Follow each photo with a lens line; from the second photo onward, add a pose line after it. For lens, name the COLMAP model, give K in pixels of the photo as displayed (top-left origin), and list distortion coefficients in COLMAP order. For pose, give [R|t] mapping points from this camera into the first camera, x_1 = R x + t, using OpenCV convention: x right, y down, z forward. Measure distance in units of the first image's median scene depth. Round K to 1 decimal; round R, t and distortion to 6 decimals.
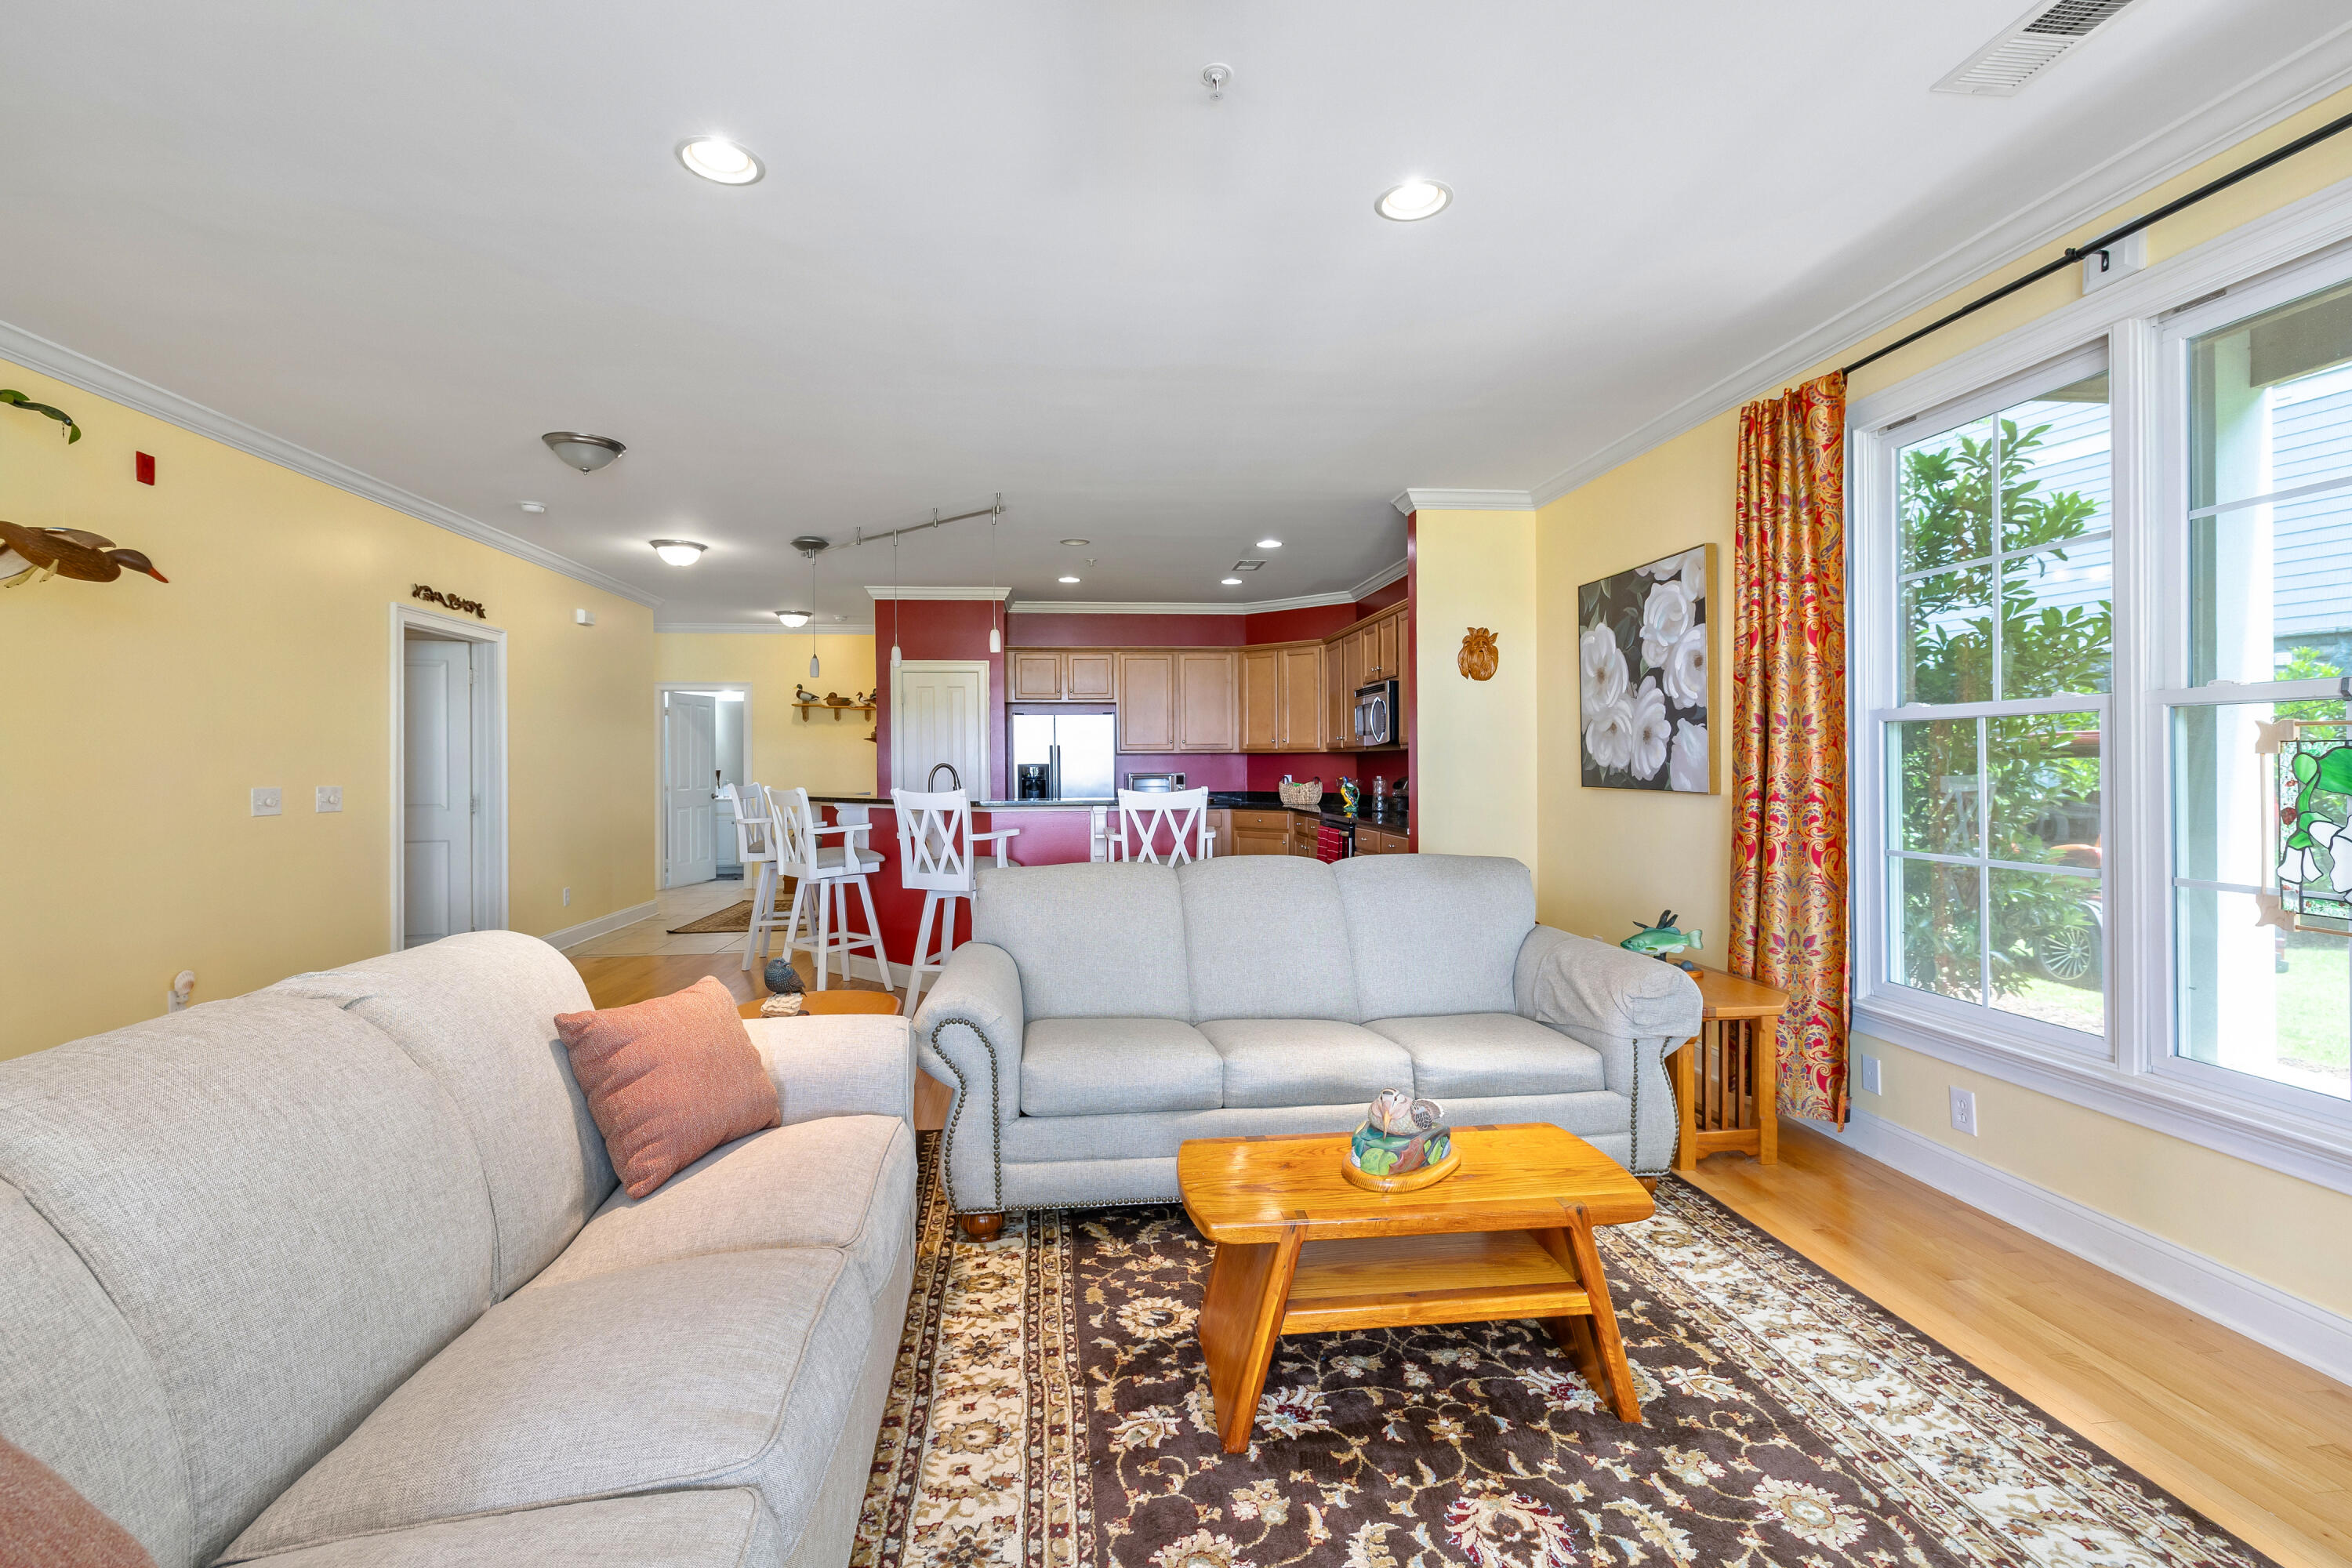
lens RADIAL K [[1004.4, 0, 1162.8], [0, 1004.4, 760.3], [0, 0, 1]] dist [0.003363, -0.002058]
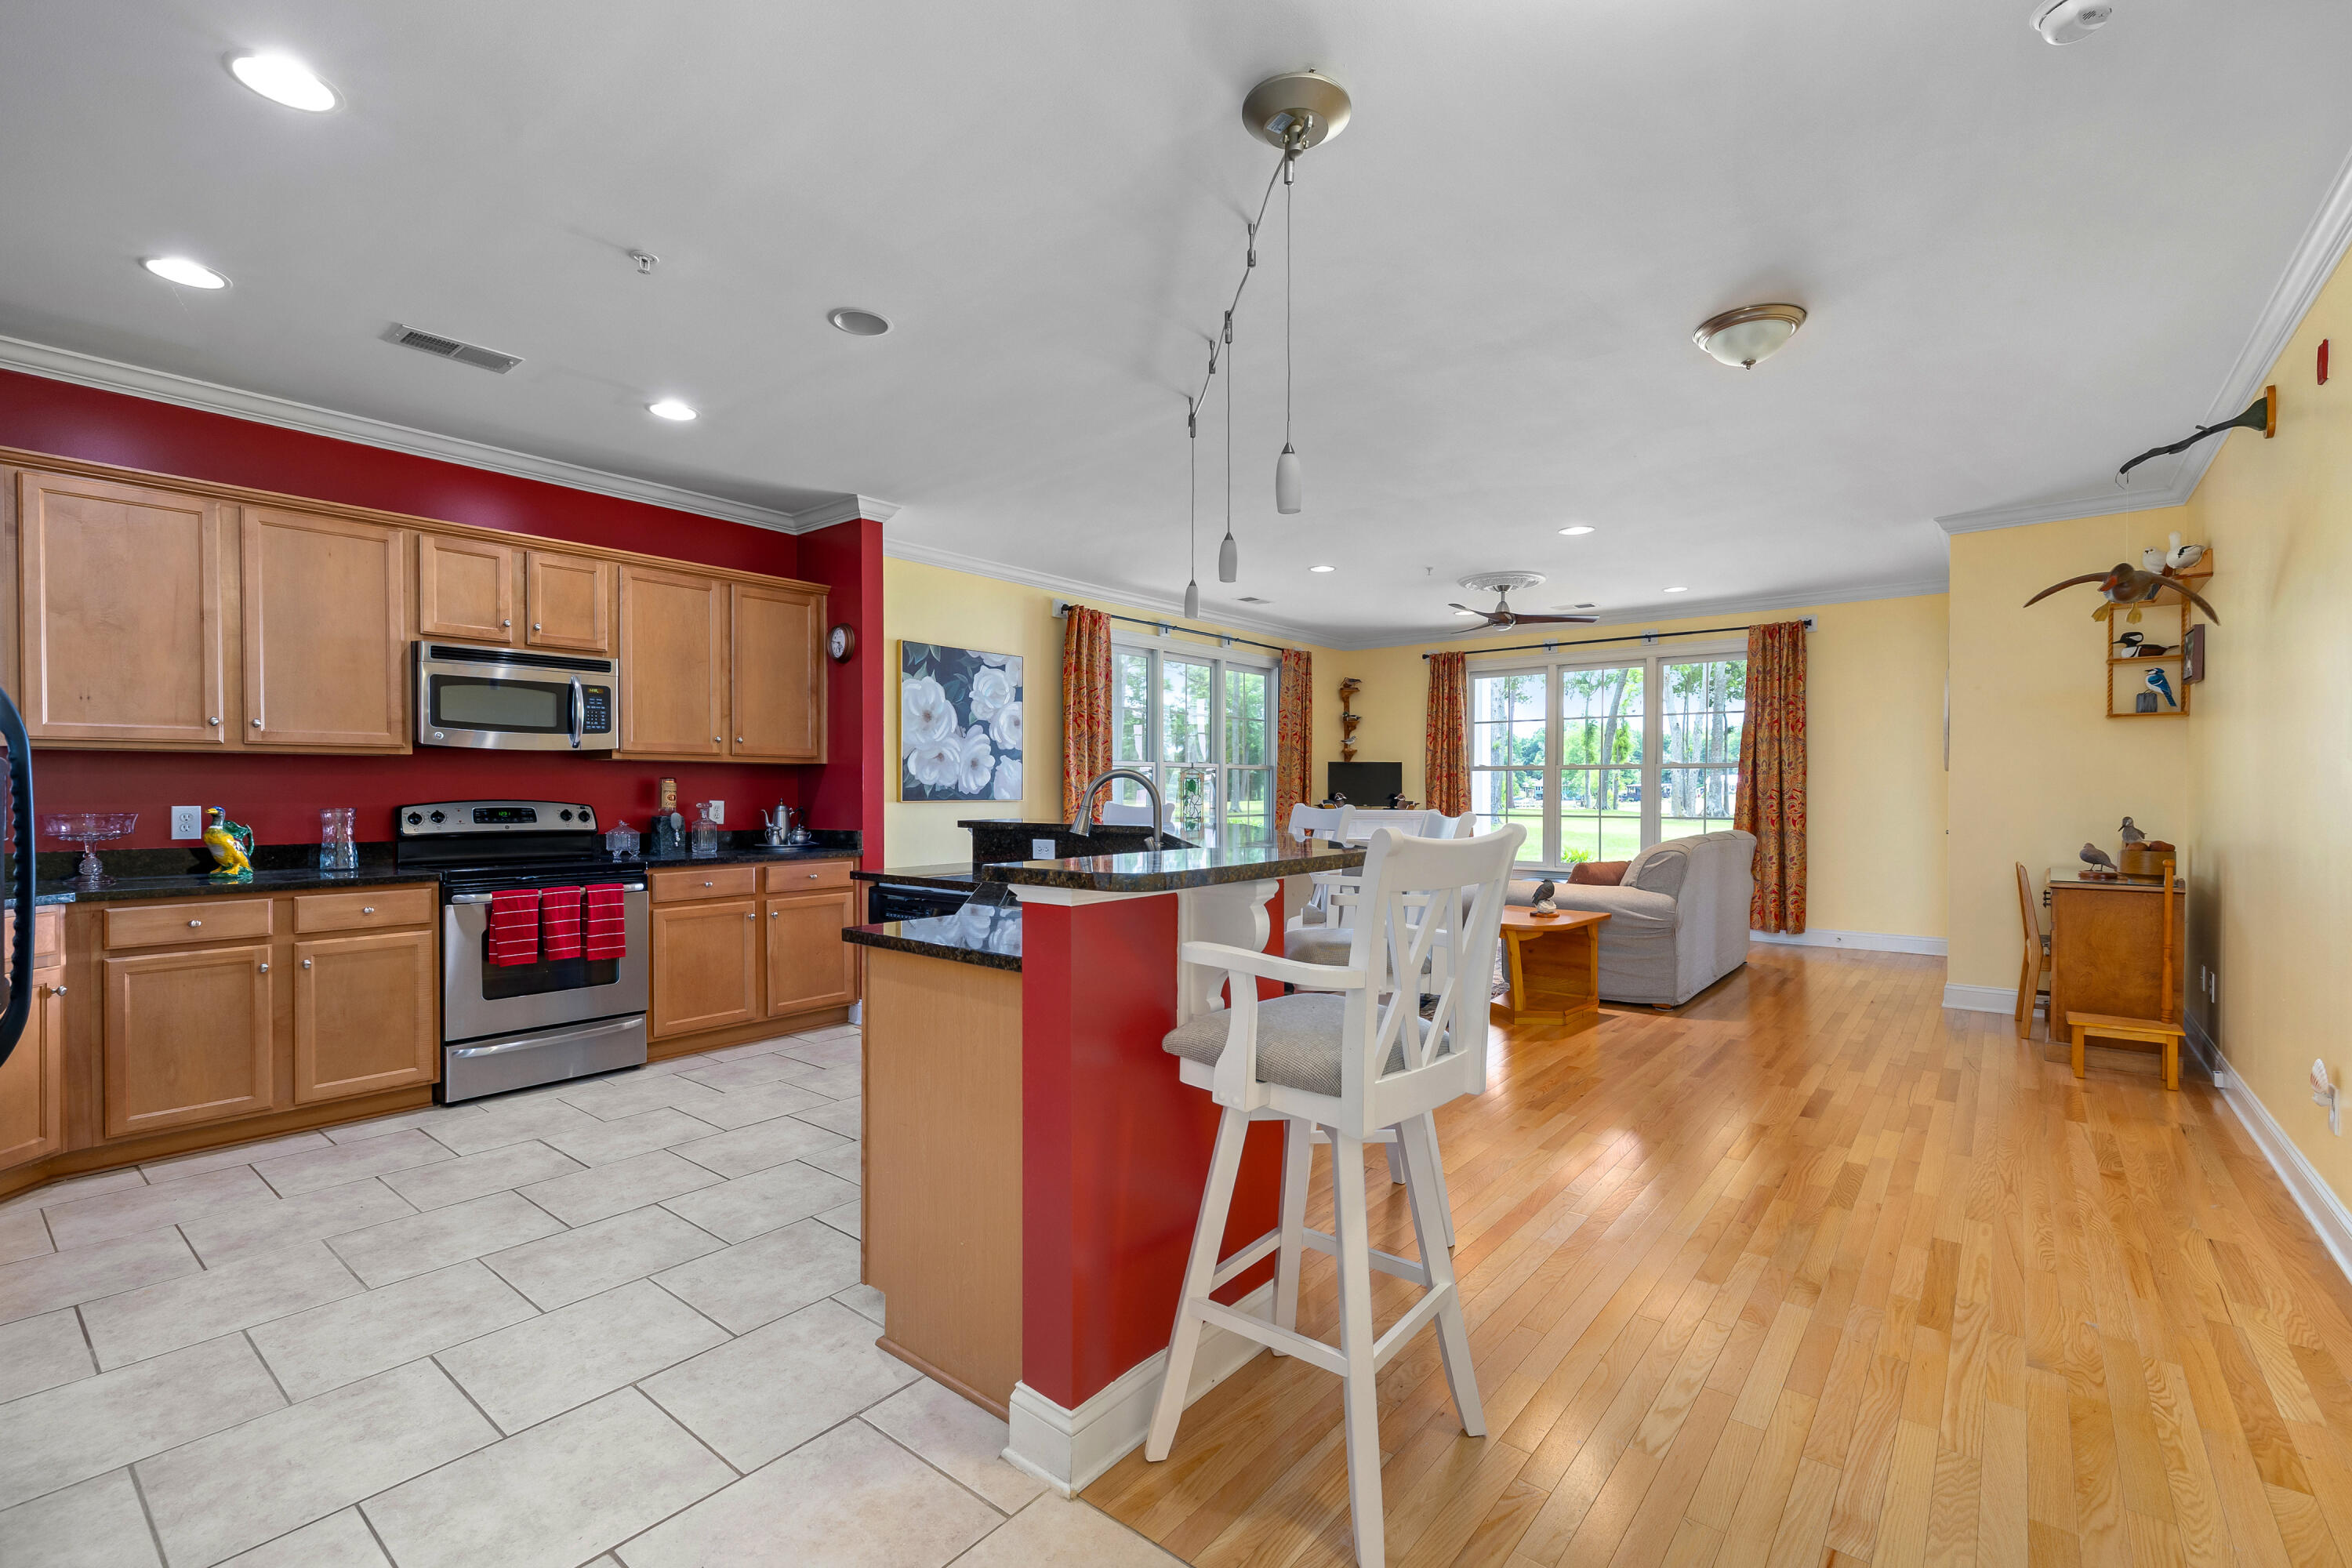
lens RADIAL K [[1004.4, 0, 1181.9], [0, 1004.4, 796.0], [0, 0, 1]] dist [0.003363, -0.002058]
pose [[-0.700748, -0.000369, 0.713408, -0.783680], [0.002296, 0.999994, 0.002773, 0.019337], [-0.713405, 0.003581, -0.700743, 1.768448]]
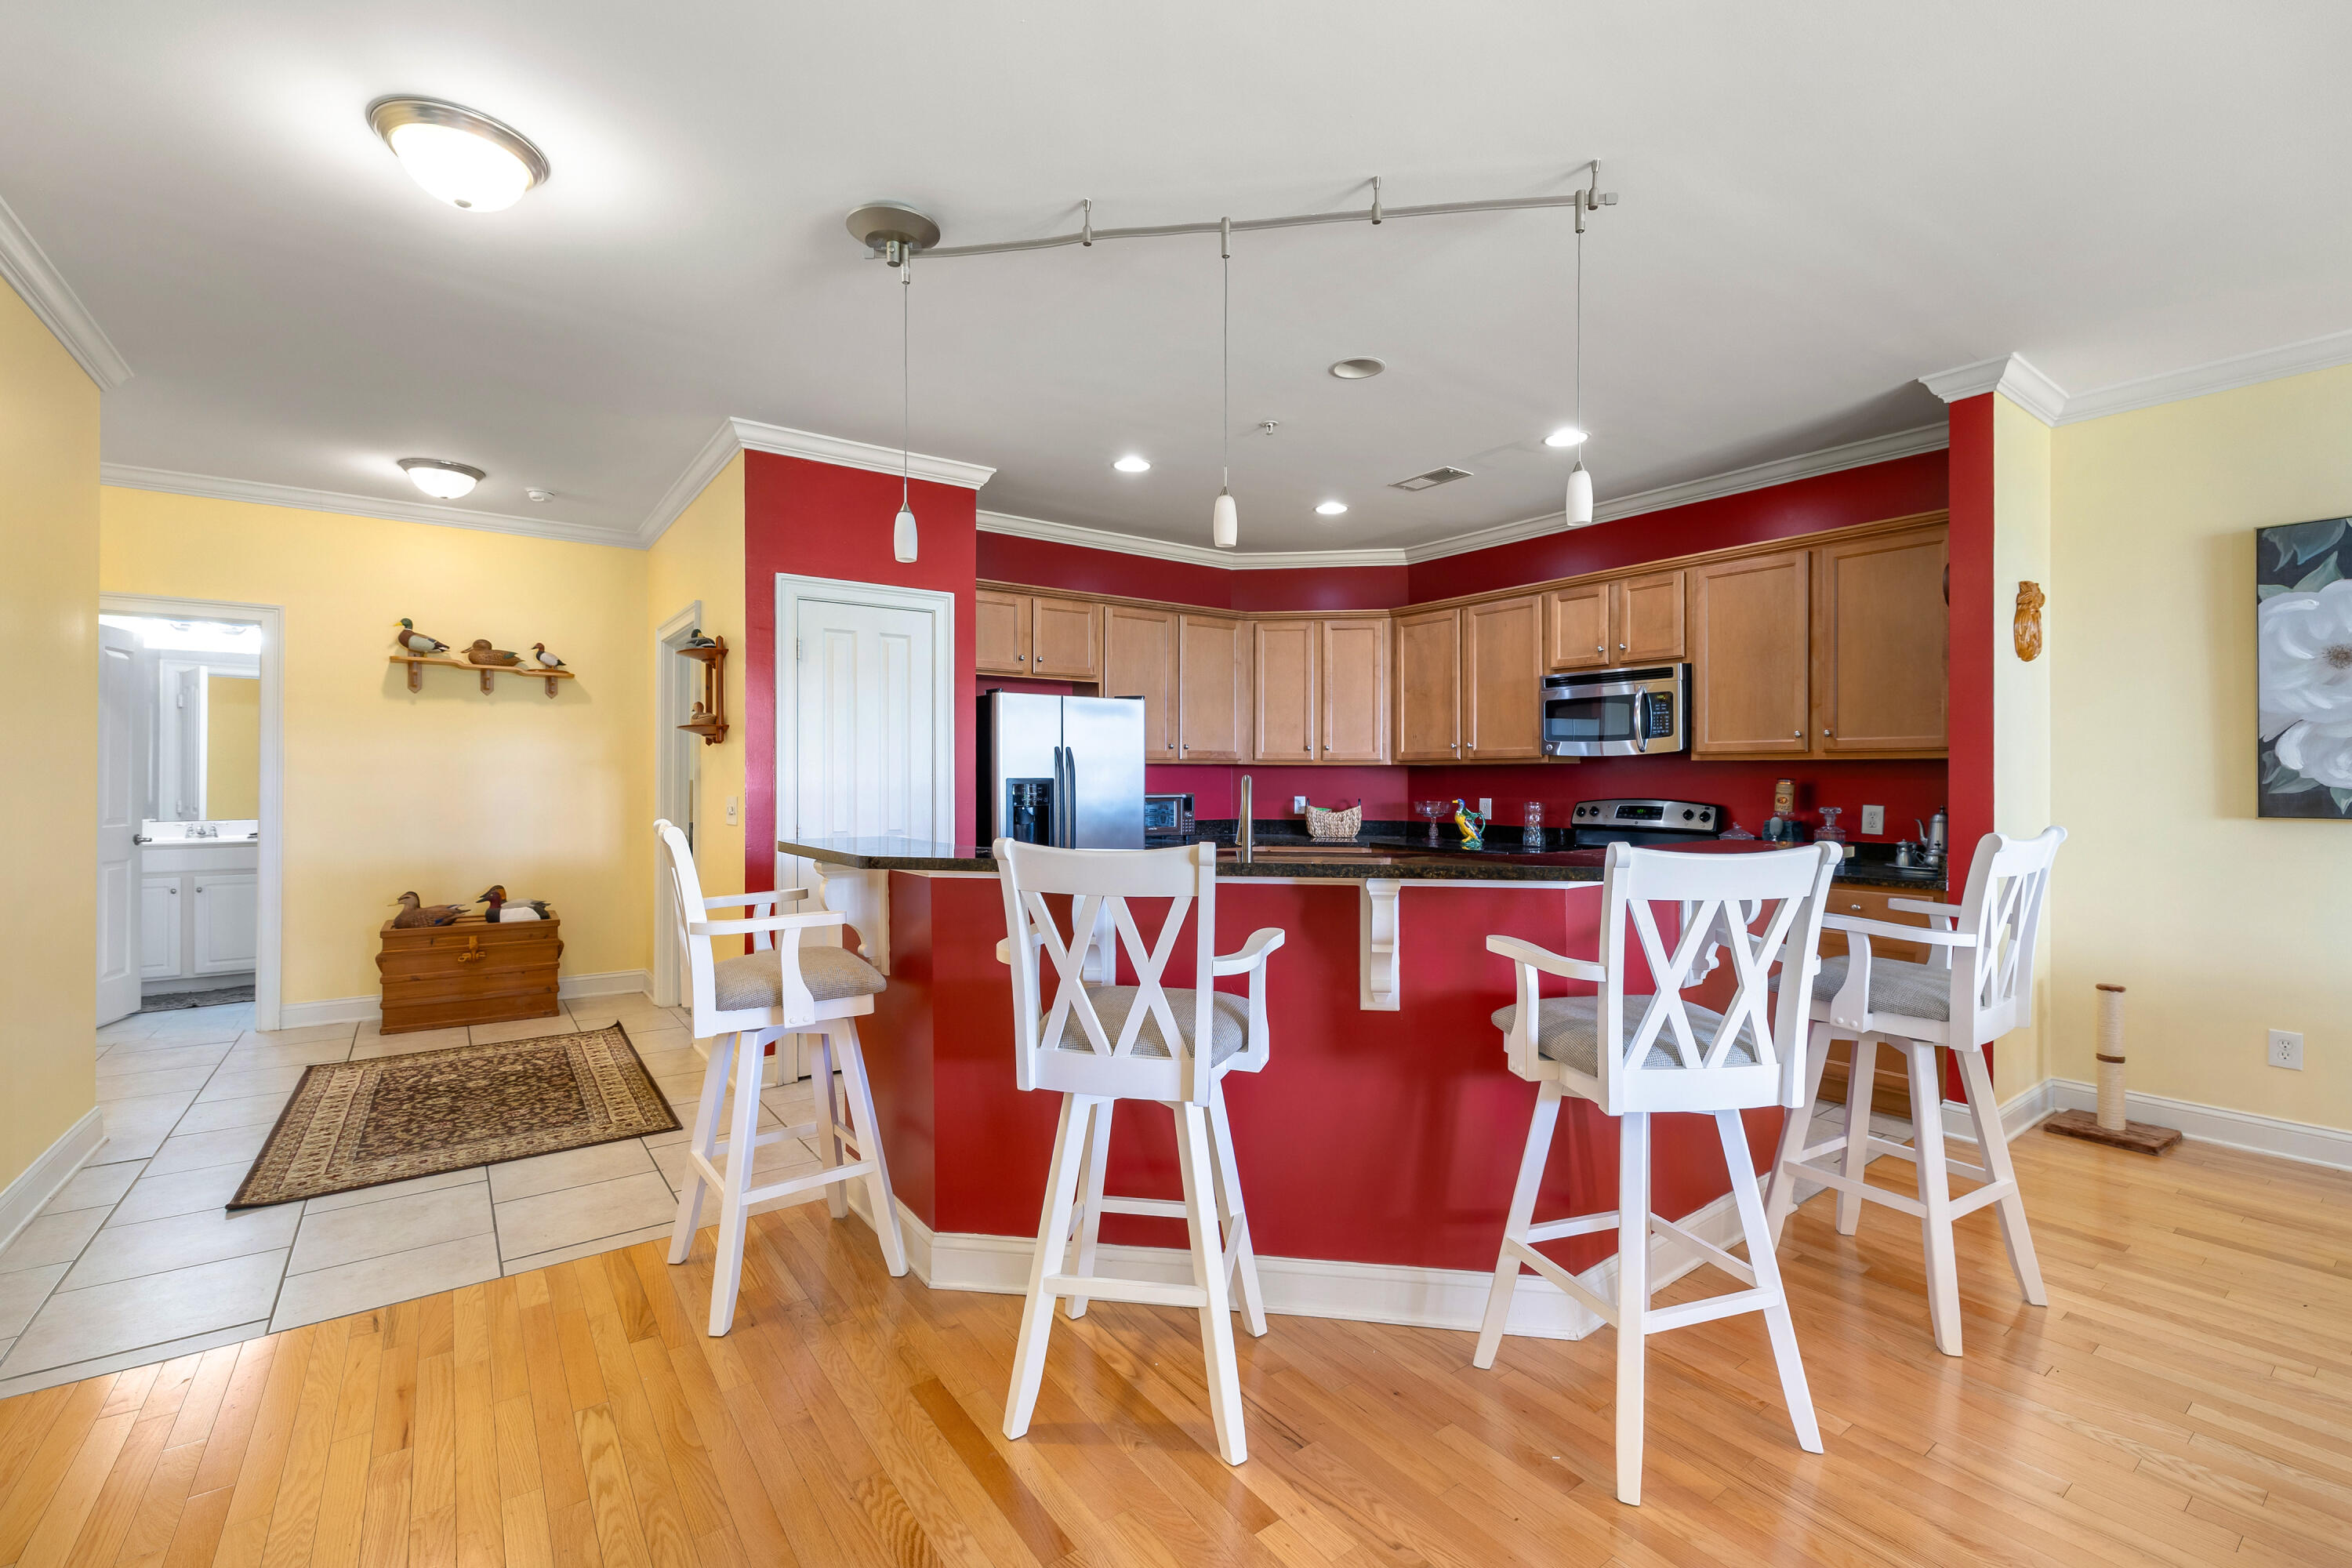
lens RADIAL K [[1004.4, 0, 1175.2], [0, 1004.4, 758.3], [0, 0, 1]] dist [0.003363, -0.002058]
pose [[0.865744, 0.015737, 0.500239, -0.629981], [-0.006556, 0.999776, -0.020105, 0.004830], [-0.500444, 0.014127, 0.865654, 0.838774]]
